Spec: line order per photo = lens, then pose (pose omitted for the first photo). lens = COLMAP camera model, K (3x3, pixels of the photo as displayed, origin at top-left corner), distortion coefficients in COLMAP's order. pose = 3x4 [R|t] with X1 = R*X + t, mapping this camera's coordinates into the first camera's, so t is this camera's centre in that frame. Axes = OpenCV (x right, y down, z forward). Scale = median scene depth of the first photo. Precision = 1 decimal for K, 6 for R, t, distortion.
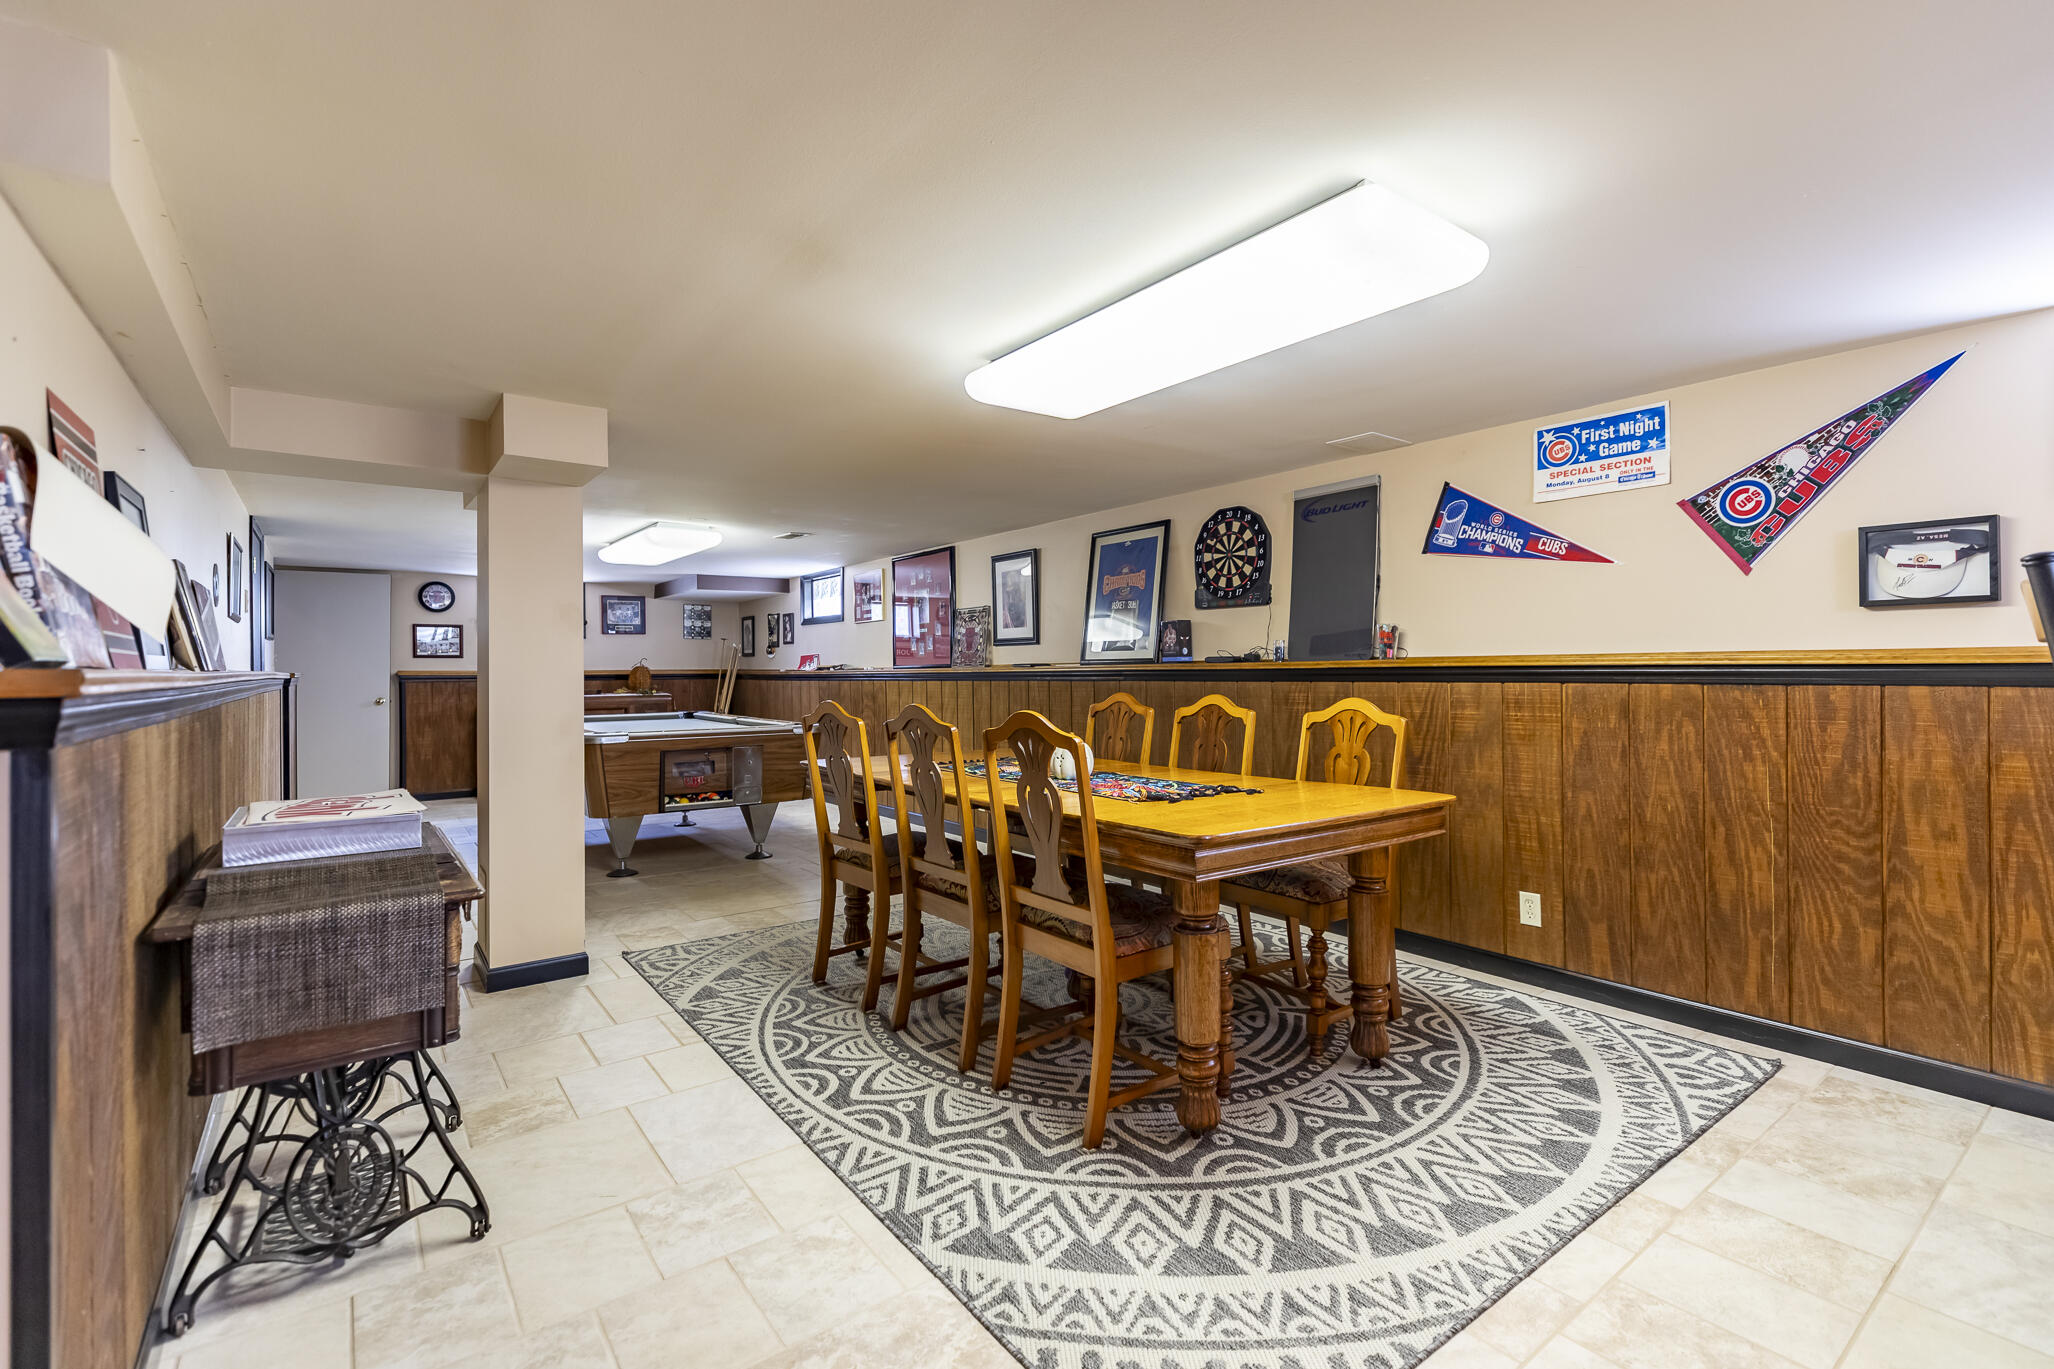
lens RADIAL K [[919.9, 0, 1038.5], [0, 919.9, 670.8], [0, 0, 1]] dist [0.009276, -0.001149]
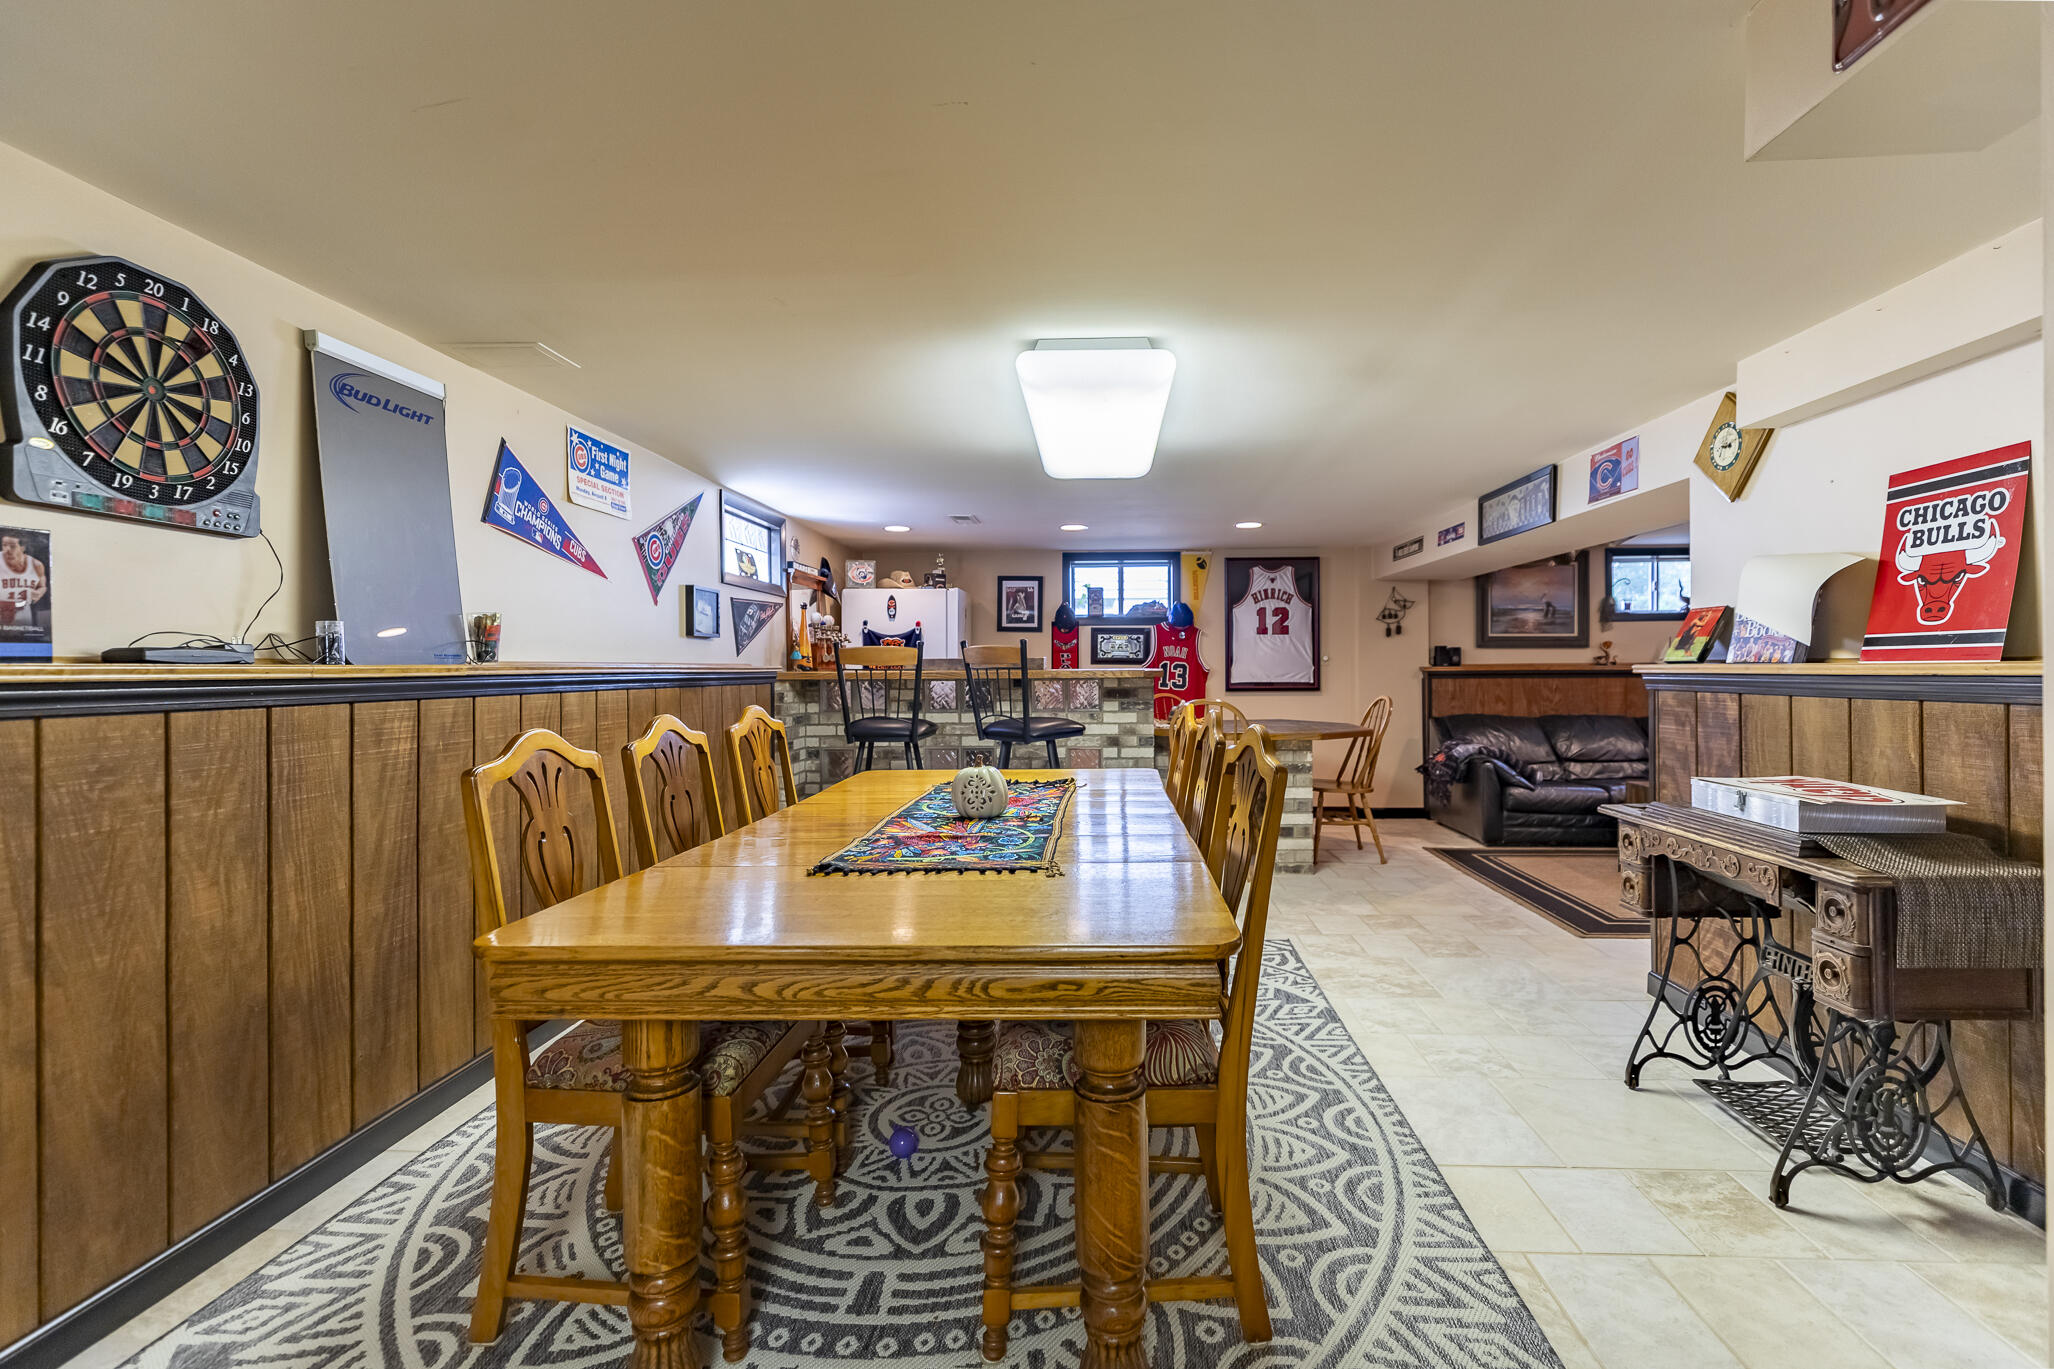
lens RADIAL K [[919.9, 0, 1069.7], [0, 919.9, 665.7], [0, 0, 1]] dist [0.009276, -0.001149]
pose [[-0.769487, 0.012014, 0.638550, -0.572979], [0.011007, 0.999924, -0.005549, -0.002817], [-0.638568, 0.002759, -0.769561, 1.739476]]
